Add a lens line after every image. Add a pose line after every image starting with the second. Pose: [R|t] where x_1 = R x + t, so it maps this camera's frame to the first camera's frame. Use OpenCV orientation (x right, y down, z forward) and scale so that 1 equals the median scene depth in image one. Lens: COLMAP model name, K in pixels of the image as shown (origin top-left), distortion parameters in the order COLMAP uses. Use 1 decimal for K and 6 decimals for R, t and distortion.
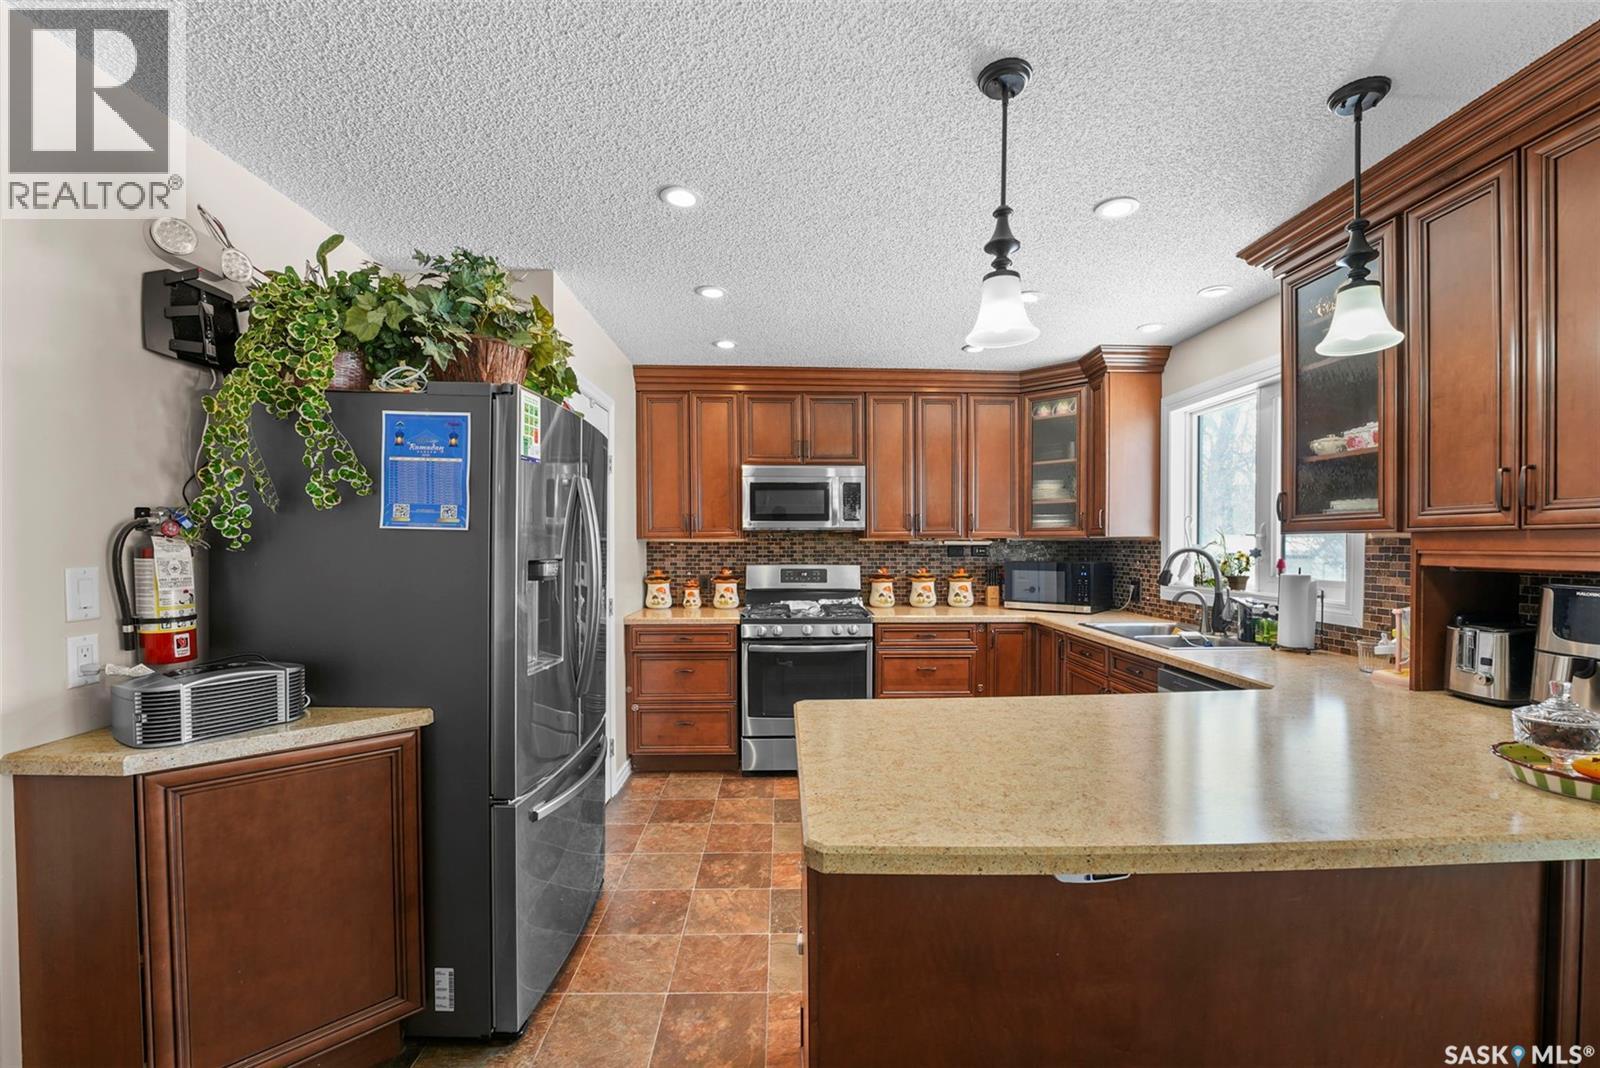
lens RADIAL K [[656.7, 0, 805.0], [0, 656.7, 553.8], [0, 0, 1]] dist [-0.033815, -0.000097]
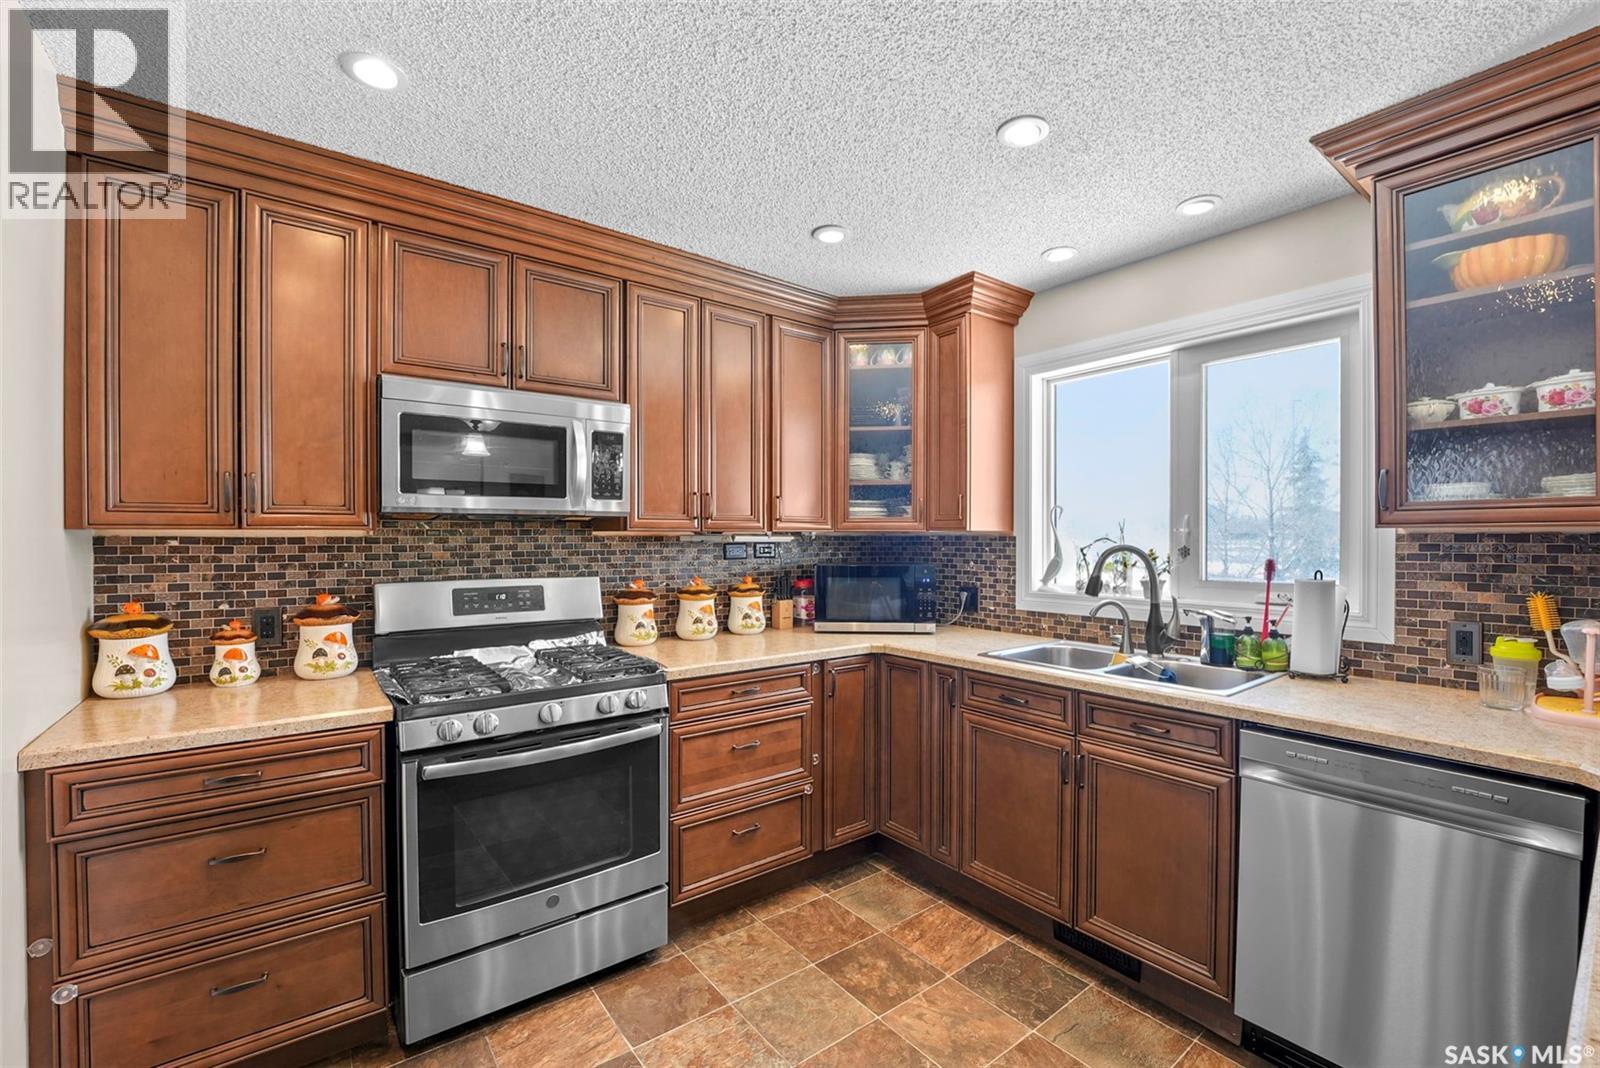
lens RADIAL K [[667.3, 0, 804.0], [0, 667.3, 538.1], [0, 0, 1]] dist [-0.036344, 0.005842]
pose [[0.811259, -0.000608, 0.584687, -0.126609], [0.009462, 0.999882, -0.012090, -0.008944], [-0.584611, 0.015340, 0.811169, 0.446731]]
